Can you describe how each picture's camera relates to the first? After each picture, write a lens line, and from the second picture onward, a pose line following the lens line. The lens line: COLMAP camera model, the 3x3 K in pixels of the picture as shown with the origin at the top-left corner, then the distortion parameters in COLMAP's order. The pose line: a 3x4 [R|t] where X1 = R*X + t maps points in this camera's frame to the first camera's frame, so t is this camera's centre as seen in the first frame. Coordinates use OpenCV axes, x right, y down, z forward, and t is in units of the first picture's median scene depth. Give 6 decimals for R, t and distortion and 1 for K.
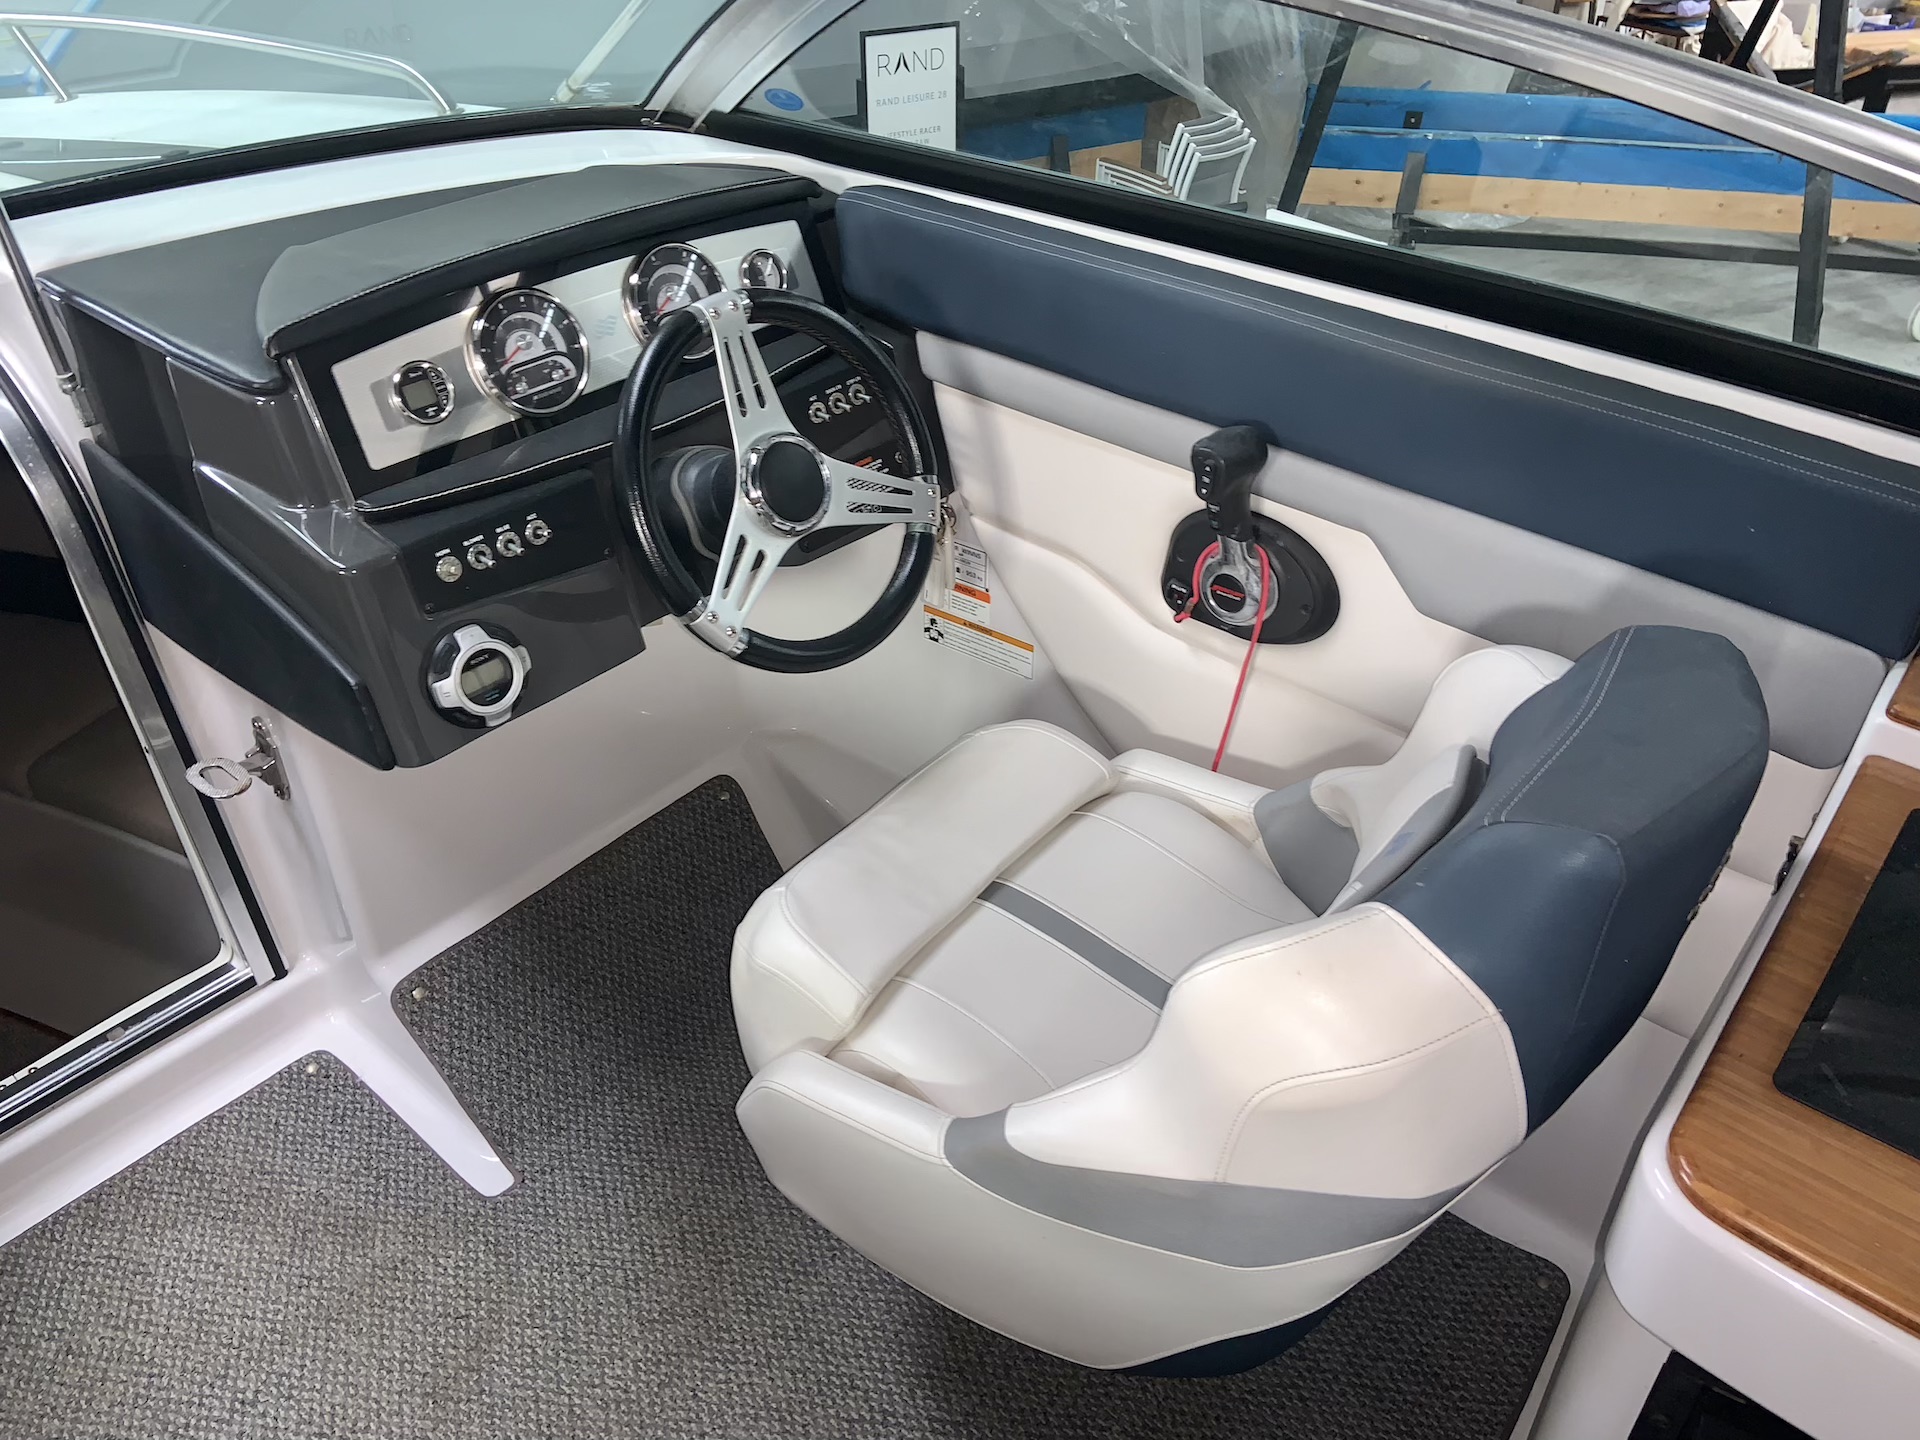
lens RADIAL K [[1458.8, 0, 926.8], [0, 1458.8, 702.1], [0, 0, 1]] dist [0.115333, -0.141436]
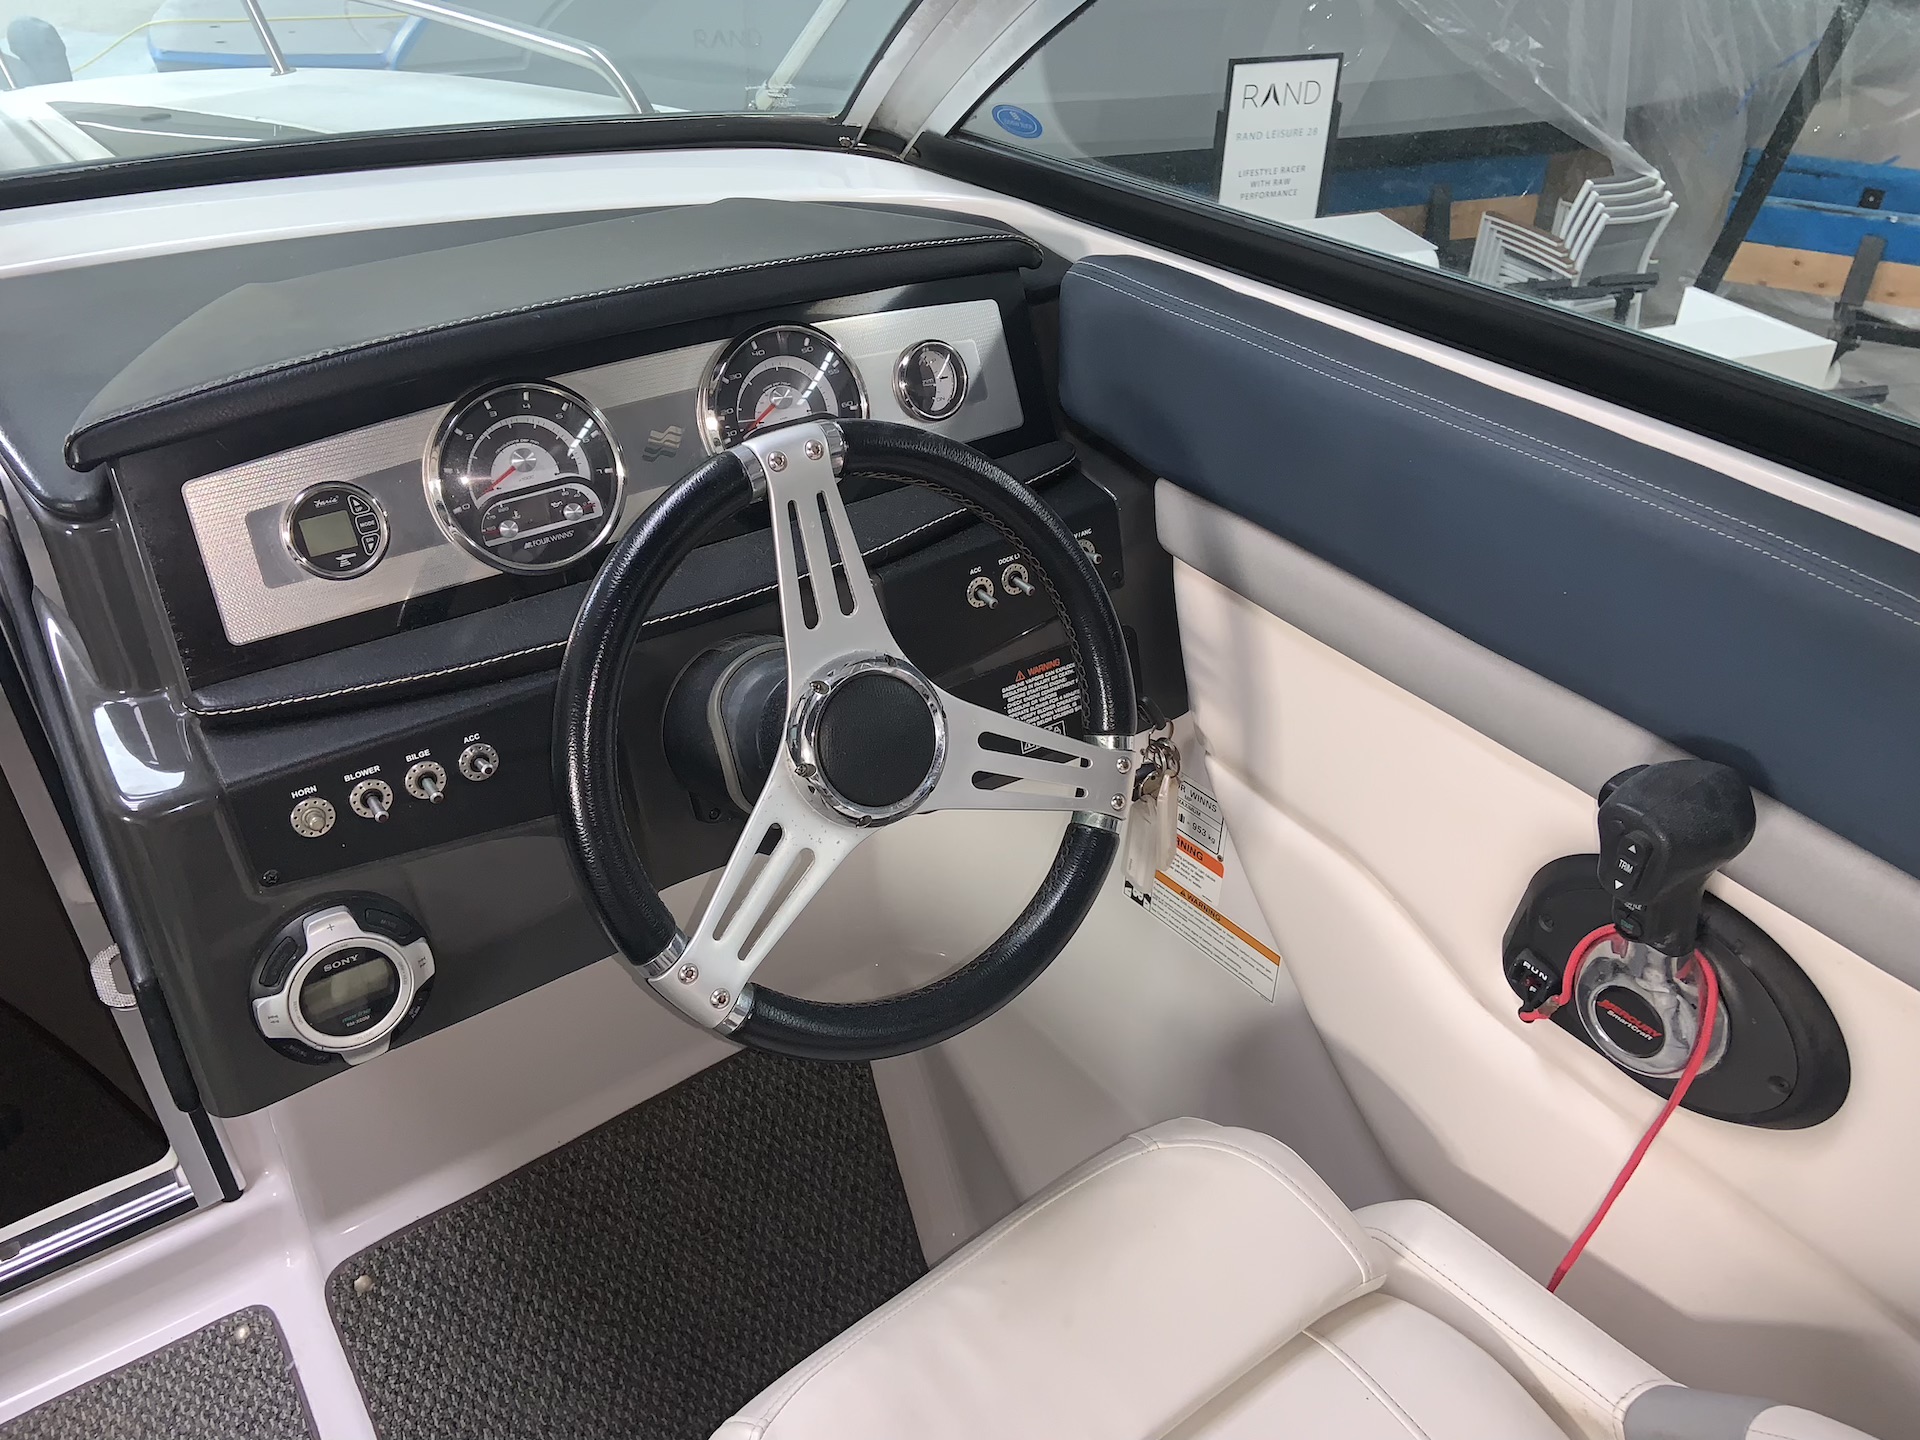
lens RADIAL K [[1458.8, 0, 921.1], [0, 1458.8, 687.2], [0, 0, 1]] dist [0.115333, -0.141436]
pose [[0.969609, 0.139702, -0.200855, 0.036419], [-0.144498, 0.989461, -0.009348, -0.143457], [0.197432, 0.038087, 0.979576, 0.353017]]
